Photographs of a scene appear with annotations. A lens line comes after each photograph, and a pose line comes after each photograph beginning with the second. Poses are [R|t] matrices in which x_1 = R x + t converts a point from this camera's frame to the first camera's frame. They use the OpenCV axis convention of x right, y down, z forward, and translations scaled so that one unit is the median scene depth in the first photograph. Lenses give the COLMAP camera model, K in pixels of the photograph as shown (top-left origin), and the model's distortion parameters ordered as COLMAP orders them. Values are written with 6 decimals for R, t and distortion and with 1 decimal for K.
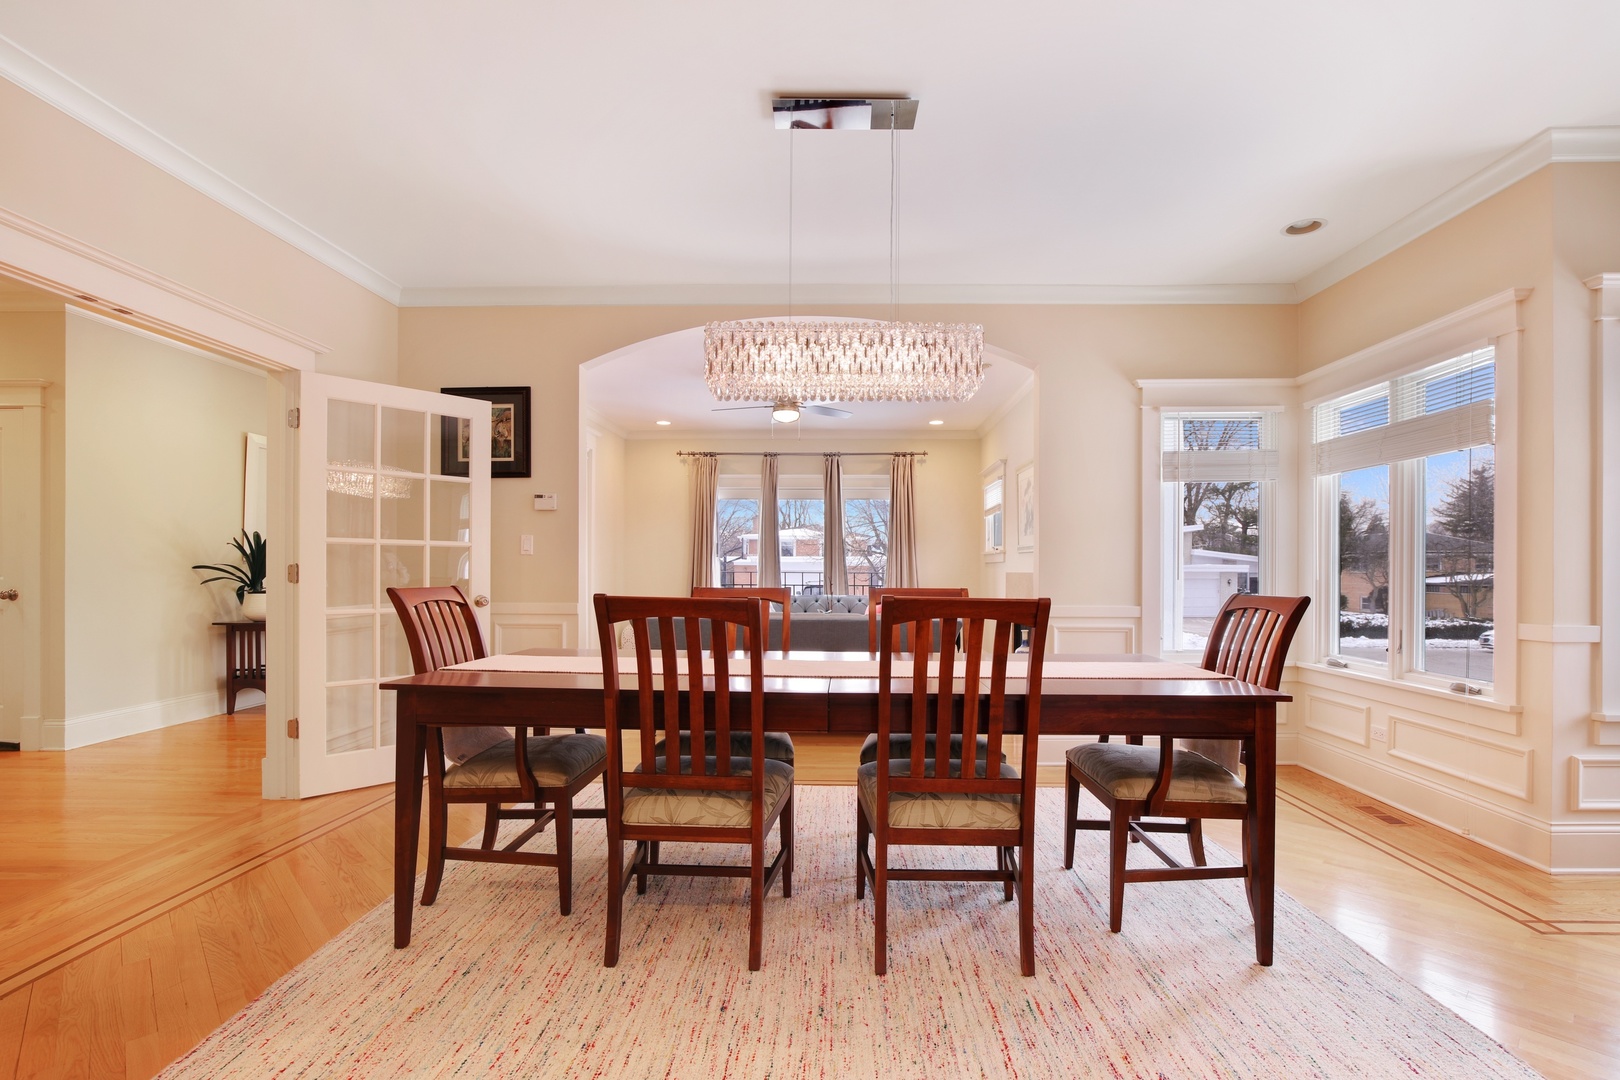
lens RADIAL K [[745.6, 0, 834.0], [0, 745.6, 576.3], [0, 0, 1]] dist [-0.018169, 0.002660]
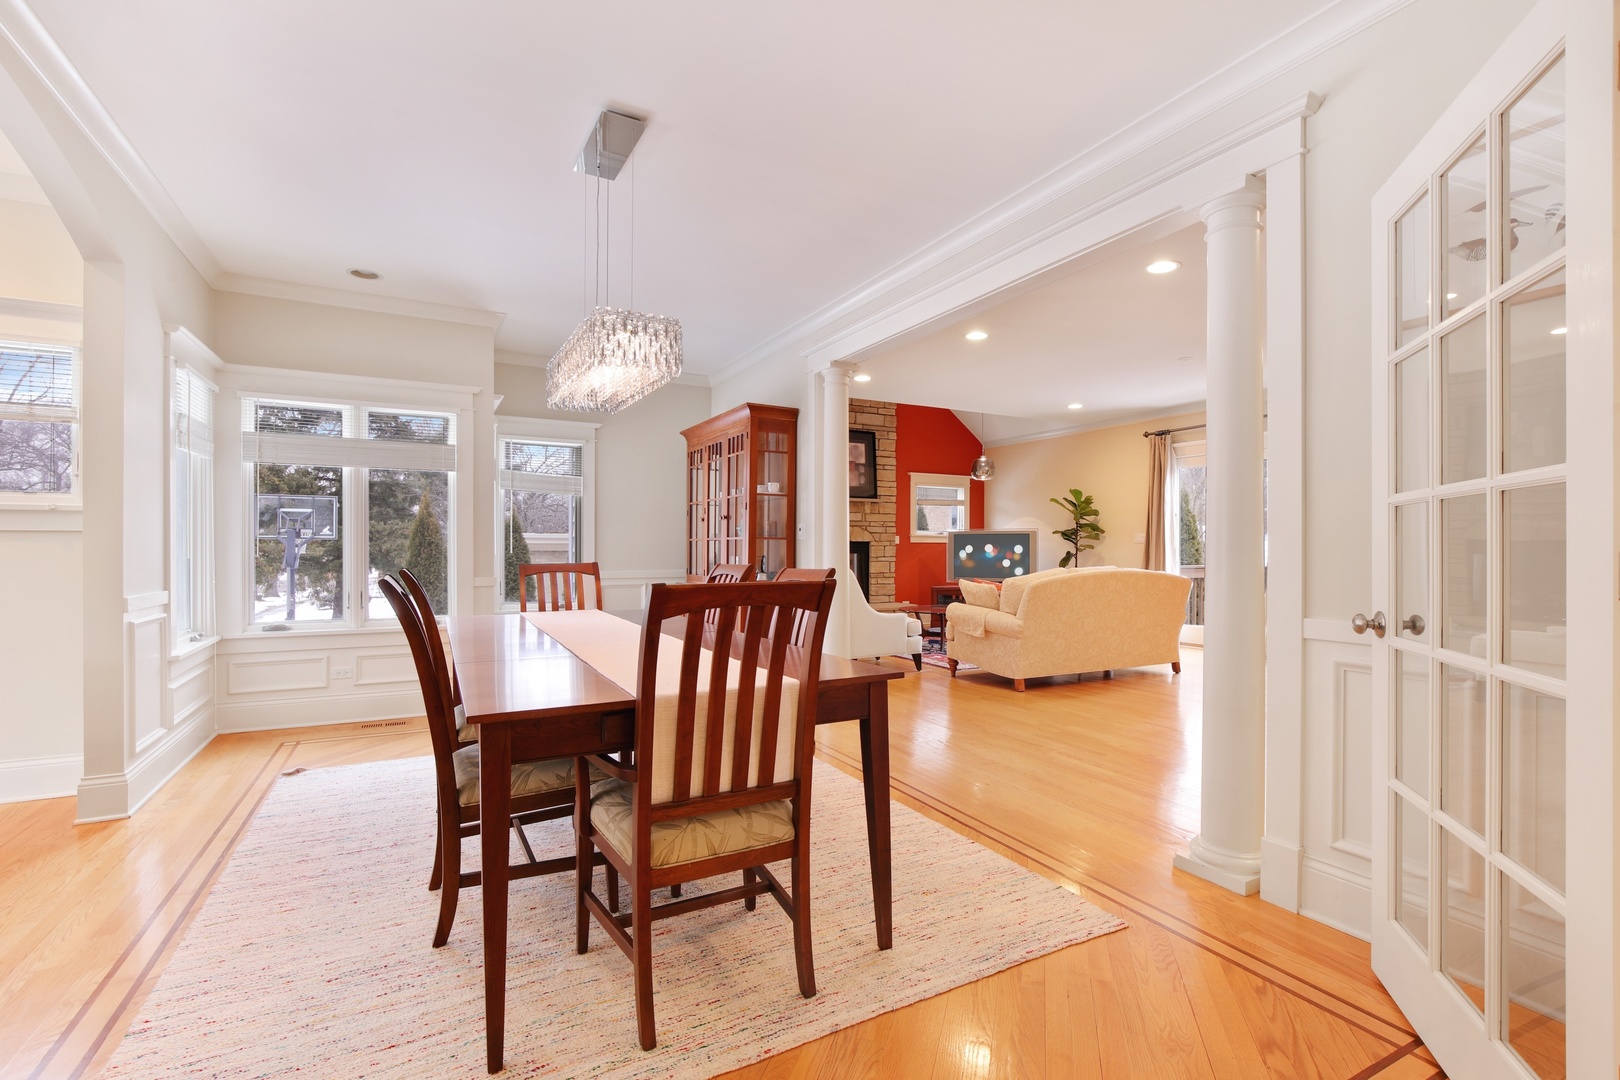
lens RADIAL K [[745.6, 0, 825.5], [0, 745.6, 545.1], [0, 0, 1]] dist [-0.018169, 0.002660]
pose [[-0.493183, -0.001691, 0.869924, -0.757854], [0.005122, 0.999975, 0.004848, -0.012675], [-0.869911, 0.006847, -0.493162, 0.845503]]
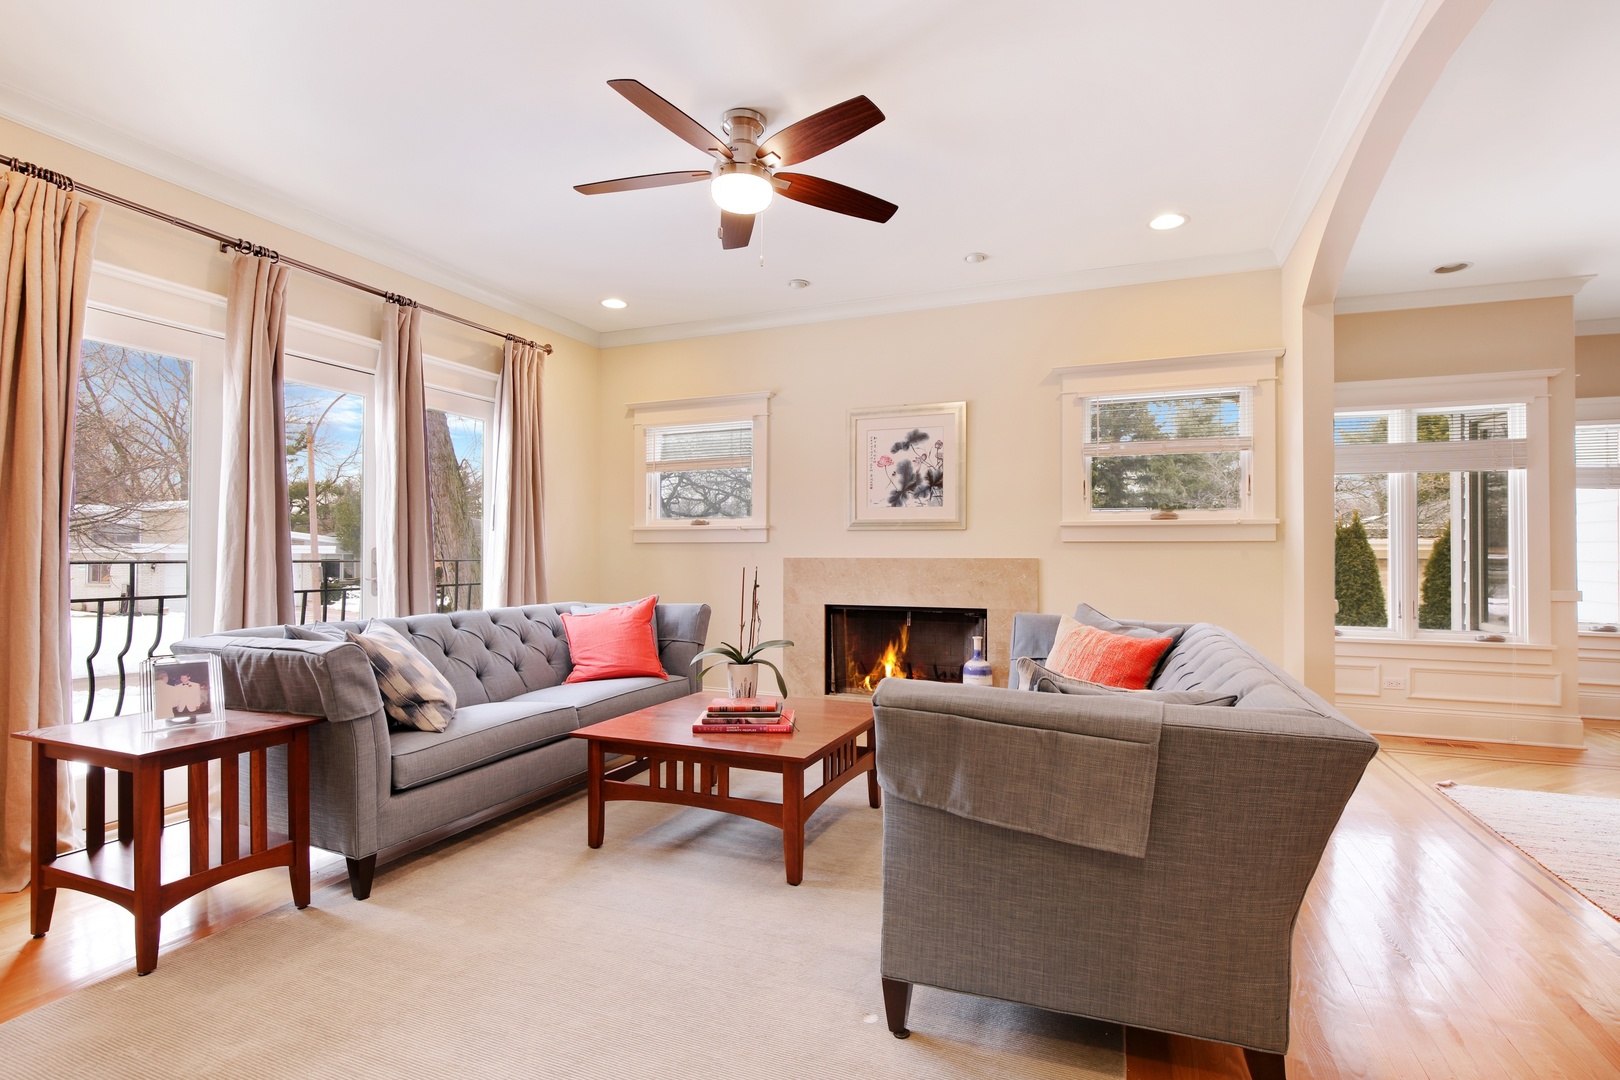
lens RADIAL K [[745.6, 0, 823.9], [0, 745.6, 546.5], [0, 0, 1]] dist [-0.018169, 0.002660]
pose [[0.357056, 0.005808, 0.934065, -0.748086], [0.008805, 0.999915, -0.009584, -0.018298], [-0.934042, 0.011647, 0.356974, 1.371659]]
